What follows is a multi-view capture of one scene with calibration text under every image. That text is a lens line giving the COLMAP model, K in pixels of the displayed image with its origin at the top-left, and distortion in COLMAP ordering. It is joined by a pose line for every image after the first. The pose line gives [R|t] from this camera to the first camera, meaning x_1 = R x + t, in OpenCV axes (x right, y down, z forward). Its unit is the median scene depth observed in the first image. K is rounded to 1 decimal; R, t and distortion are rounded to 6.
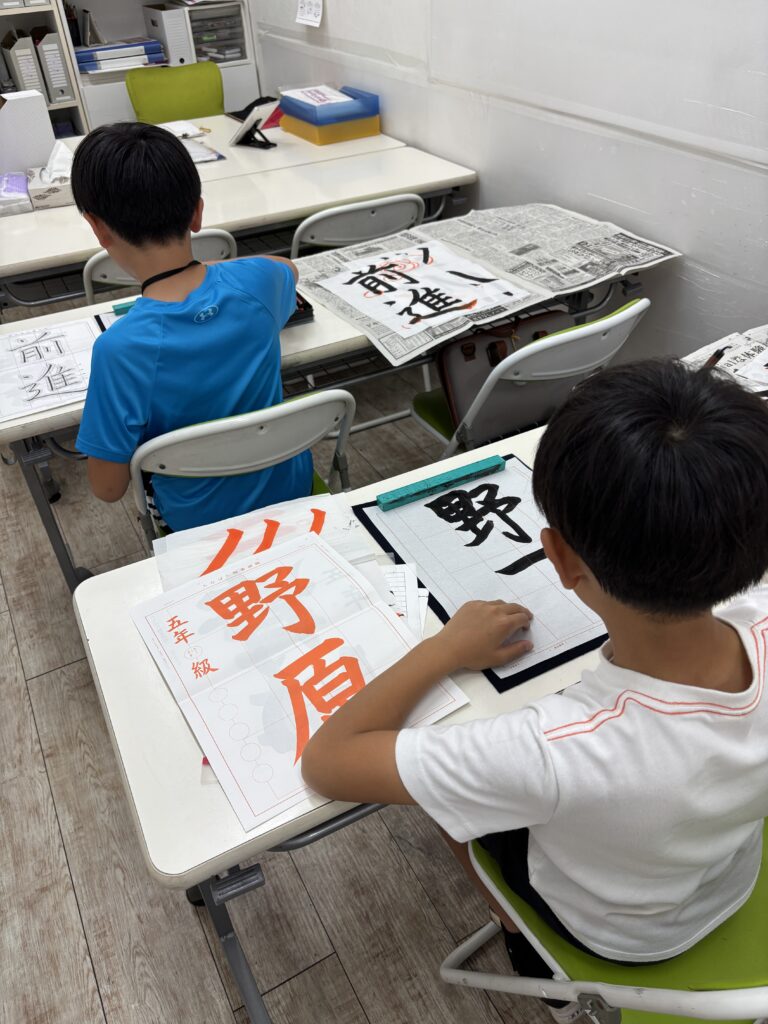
lens RADIAL K [[785.1, 0, 382.0], [0, 785.1, 511.6], [0, 0, 1]] dist [0.033130, -0.037613]
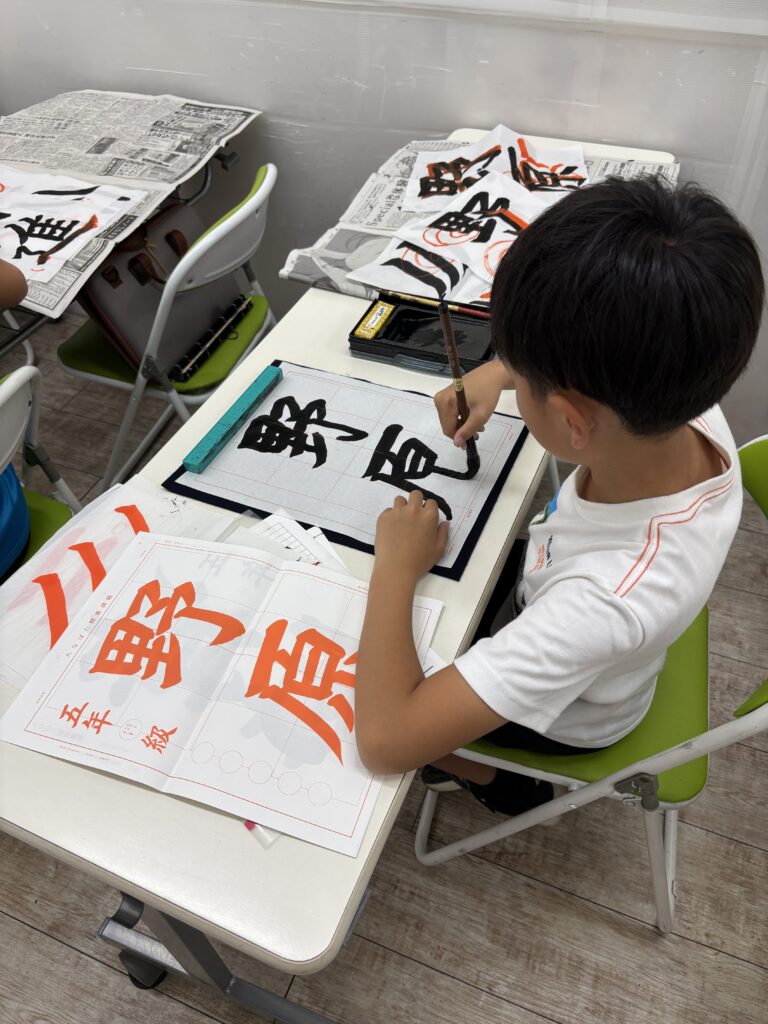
lens RADIAL K [[785.1, 0, 389.5], [0, 785.1, 514.8], [0, 0, 1]] dist [0.033130, -0.037613]
pose [[0.773758, -0.448074, 0.447803, -0.168091], [0.387450, 0.893996, 0.225062, -0.051086], [-0.501179, -0.000642, 0.865343, 0.107960]]
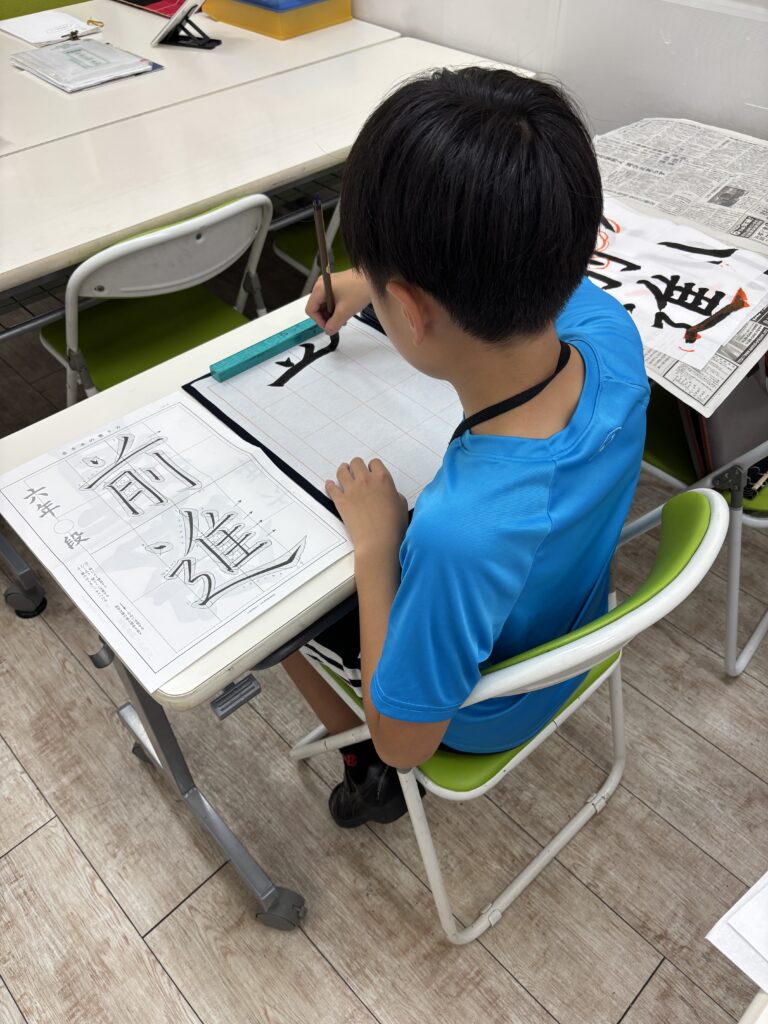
lens RADIAL K [[785.1, 0, 375.5], [0, 785.1, 503.8], [0, 0, 1]] dist [0.033130, -0.037613]
pose [[0.961419, -0.172221, 0.214509, -0.390715], [0.142929, 0.978995, 0.145395, -0.242411], [-0.235043, -0.109125, 0.965840, 0.400818]]
